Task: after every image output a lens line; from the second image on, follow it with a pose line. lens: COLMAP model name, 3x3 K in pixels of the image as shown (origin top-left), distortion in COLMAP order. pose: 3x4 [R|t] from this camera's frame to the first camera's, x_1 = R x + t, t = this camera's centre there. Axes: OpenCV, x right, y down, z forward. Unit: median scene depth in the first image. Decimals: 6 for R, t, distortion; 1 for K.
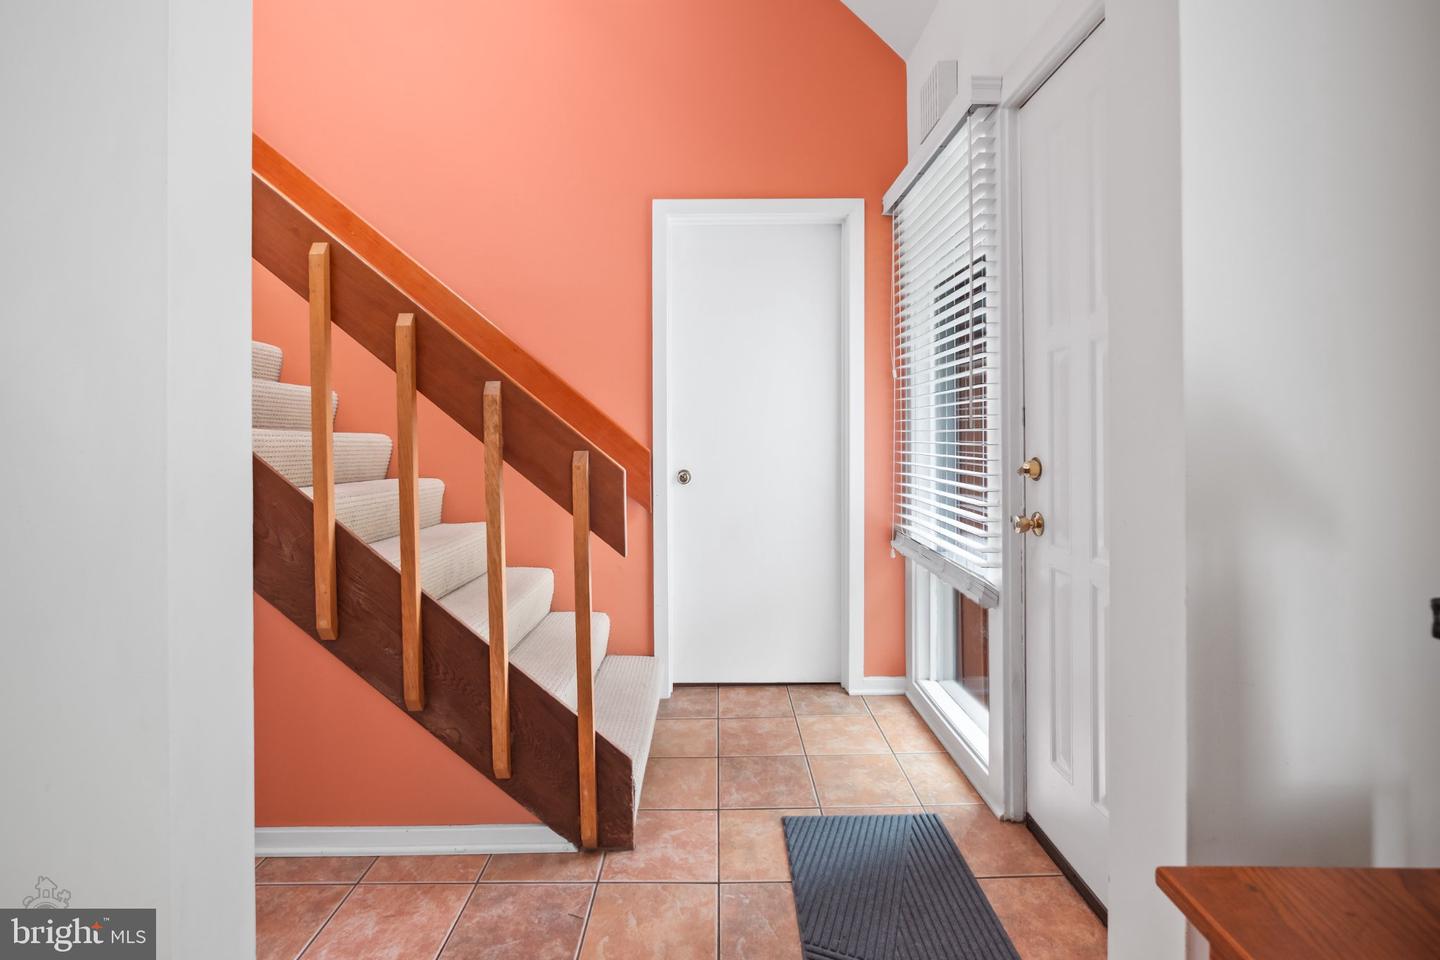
lens RADIAL K [[632.9, 0, 720.7], [0, 632.9, 433.9], [0, 0, 1]] dist [0.000988, 0.000592]
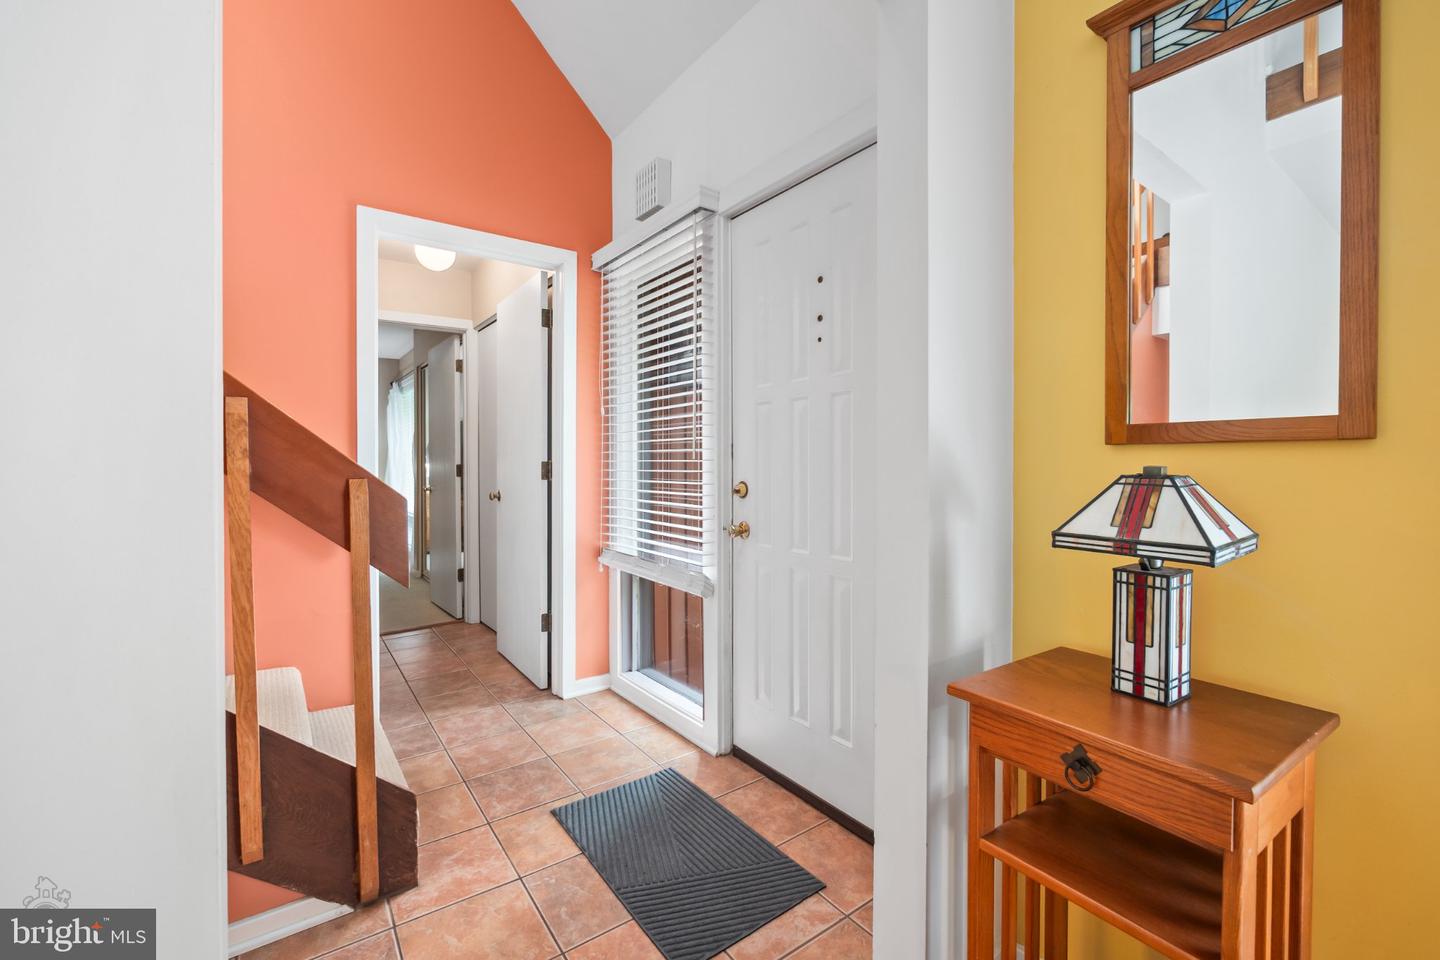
lens RADIAL K [[609.8, 0, 719.6], [0, 609.8, 469.7], [0, 0, 1]] dist [-0.000929, 0.000172]
pose [[0.811775, 0.001404, 0.583968, -0.294753], [-0.006170, 0.999962, 0.006173, 0.004471], [-0.583938, -0.008614, 0.811753, -0.030457]]
